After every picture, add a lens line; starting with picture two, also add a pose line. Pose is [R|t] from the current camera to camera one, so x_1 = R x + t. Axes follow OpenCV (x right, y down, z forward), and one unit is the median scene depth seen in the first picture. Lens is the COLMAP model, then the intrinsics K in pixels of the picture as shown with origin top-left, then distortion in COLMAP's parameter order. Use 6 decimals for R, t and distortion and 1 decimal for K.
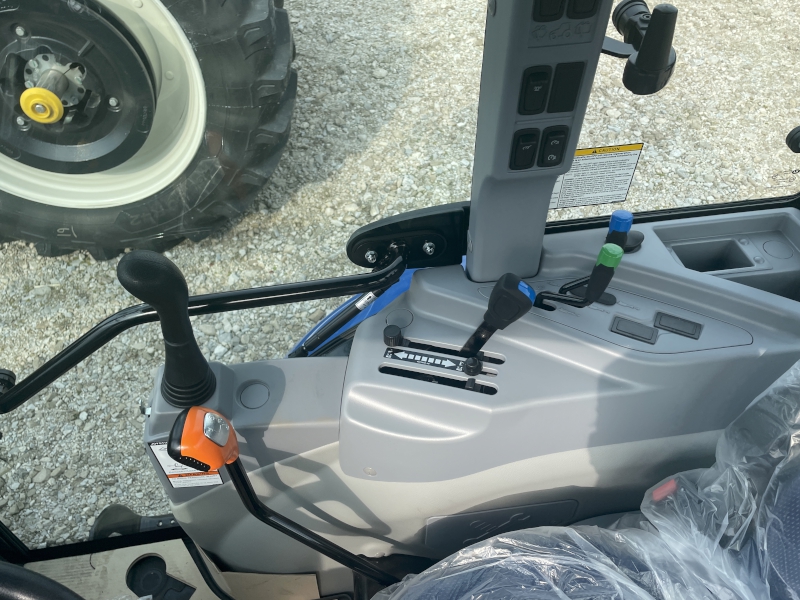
lens RADIAL K [[618.5, 0, 400.0], [0, 618.5, 300.0], [0, 0, 1]] dist [0.095007, -0.132919]
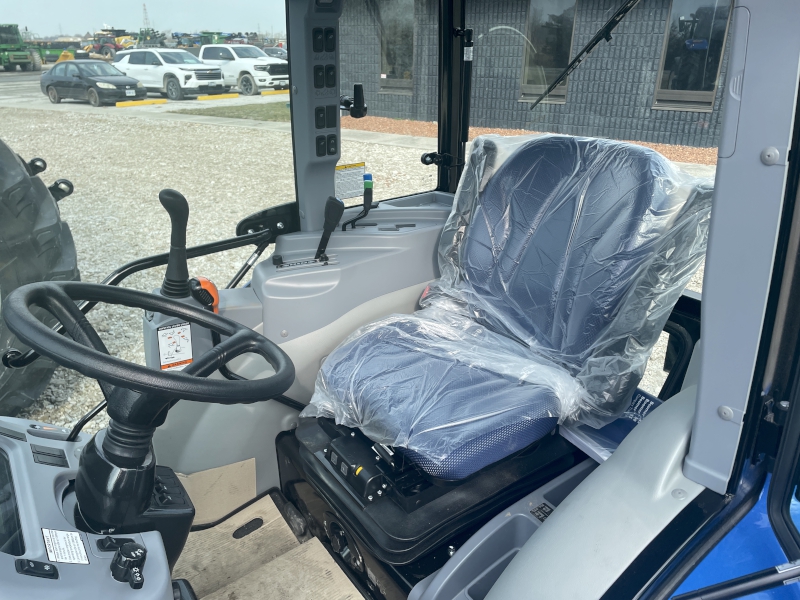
lens RADIAL K [[618.5, 0, 400.0], [0, 618.5, 300.0], [0, 0, 1]] dist [0.095007, -0.132919]
pose [[0.879129, -0.176868, 0.442549, -0.151202], [0.334271, 0.890710, -0.308055, 0.244015], [-0.339698, 0.418752, 0.842171, -0.184900]]
